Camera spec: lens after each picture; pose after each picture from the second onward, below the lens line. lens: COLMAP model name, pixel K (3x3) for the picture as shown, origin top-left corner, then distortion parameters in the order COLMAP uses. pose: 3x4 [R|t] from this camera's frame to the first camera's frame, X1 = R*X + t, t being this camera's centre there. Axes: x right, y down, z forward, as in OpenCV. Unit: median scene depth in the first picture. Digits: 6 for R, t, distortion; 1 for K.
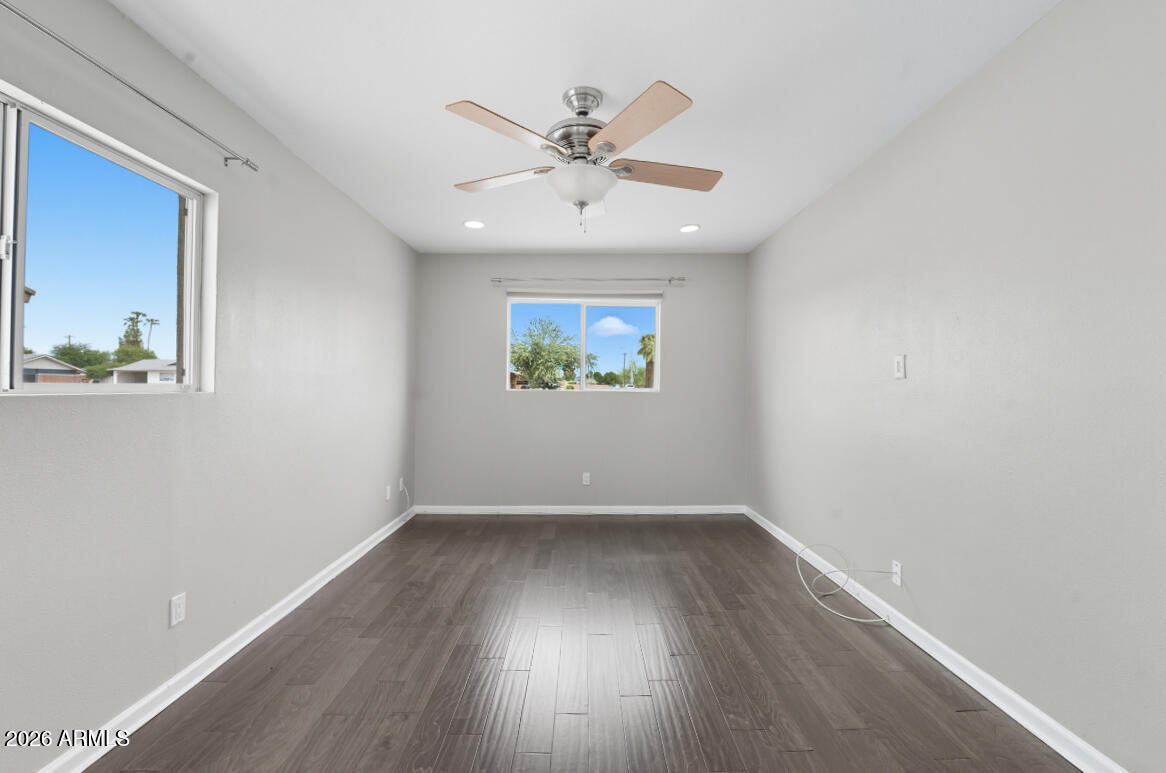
lens RADIAL K [[503.4, 0, 585.6], [0, 503.4, 381.0], [0, 0, 1]] dist [-0.025400, -0.000173]
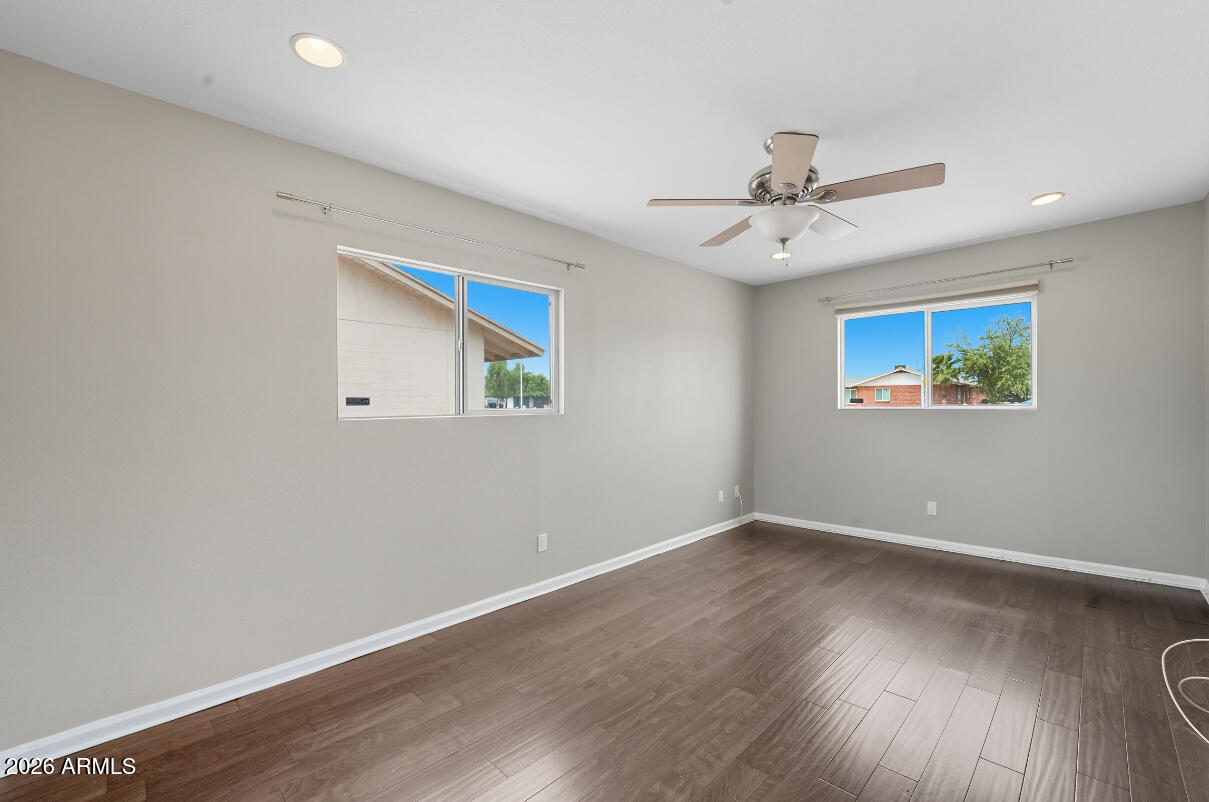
lens RADIAL K [[498.4, 0, 607.2], [0, 498.4, 401.3], [0, 0, 1]] dist [-0.022633, 0.000034]
pose [[0.700448, -0.015648, -0.713532, 0.281372], [0.022033, 0.999757, -0.000296, -0.008164], [0.713363, -0.015514, 0.700623, -0.014667]]
